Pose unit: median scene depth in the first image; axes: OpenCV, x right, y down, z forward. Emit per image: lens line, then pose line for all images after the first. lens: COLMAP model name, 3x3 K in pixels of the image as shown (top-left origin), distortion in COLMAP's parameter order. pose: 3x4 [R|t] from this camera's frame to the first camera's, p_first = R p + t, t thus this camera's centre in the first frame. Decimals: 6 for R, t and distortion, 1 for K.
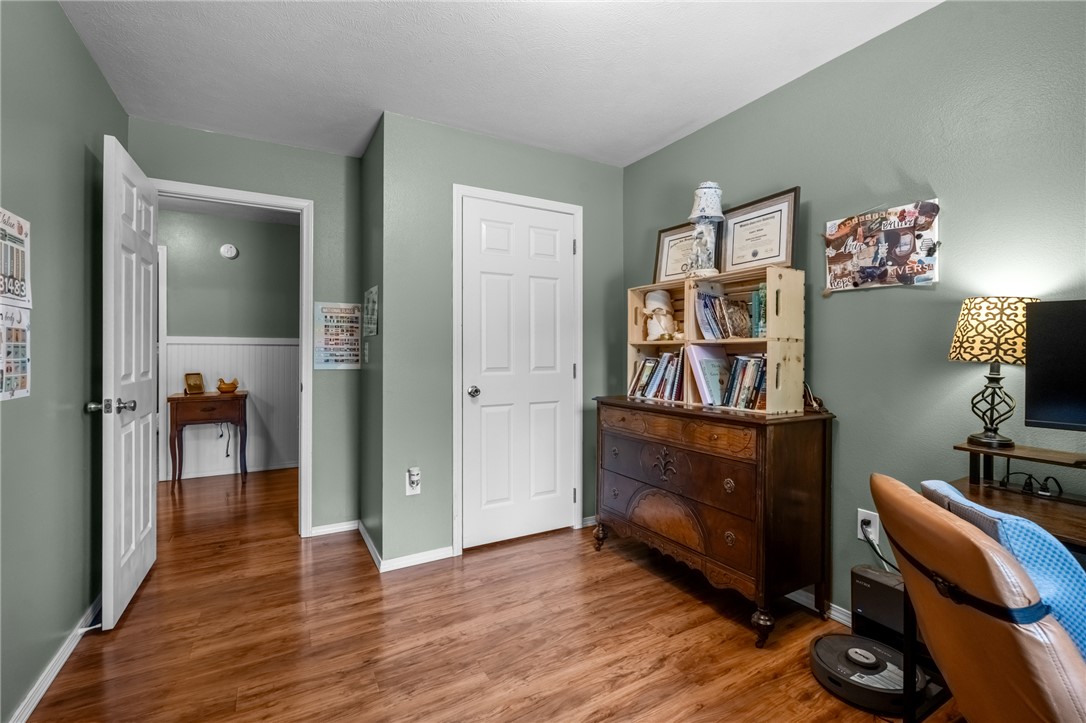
lens RADIAL K [[488.4, 0, 544.6], [0, 488.4, 357.9], [0, 0, 1]] dist [-0.002522, -0.000482]
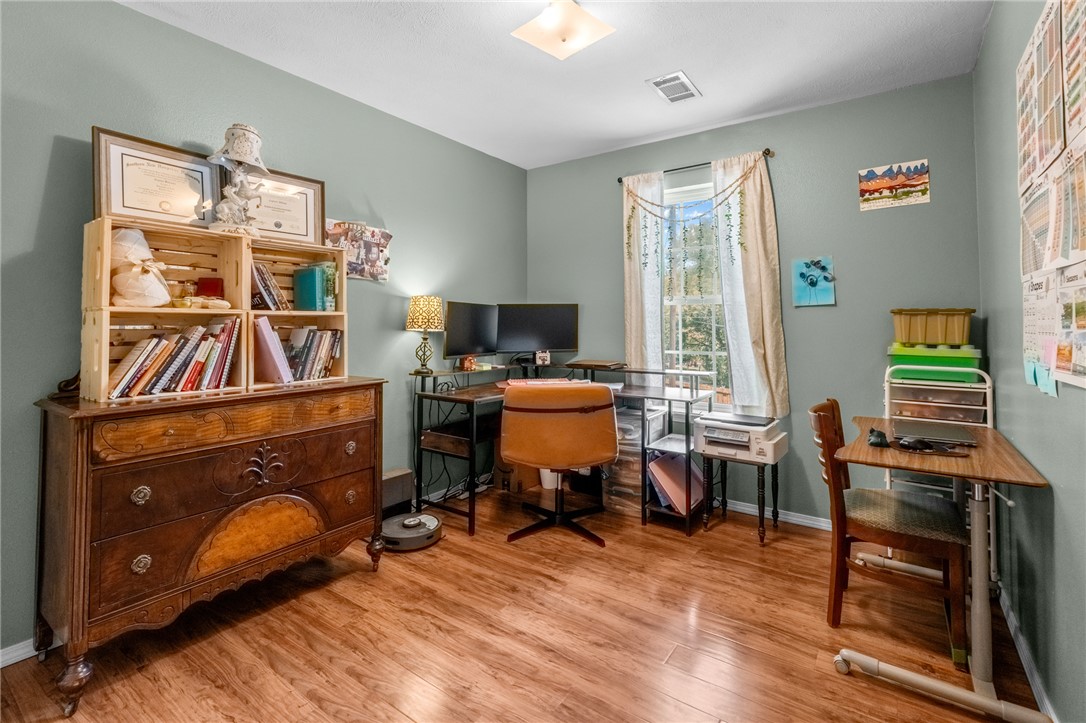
lens RADIAL K [[488.4, 0, 549.0], [0, 488.4, 314.4], [0, 0, 1]] dist [-0.002522, -0.000482]
pose [[-0.426541, 0.018248, 0.904284, -0.831466], [0.010691, 0.999828, -0.015132, -0.014047], [-0.904405, 0.003213, -0.426663, 1.114433]]
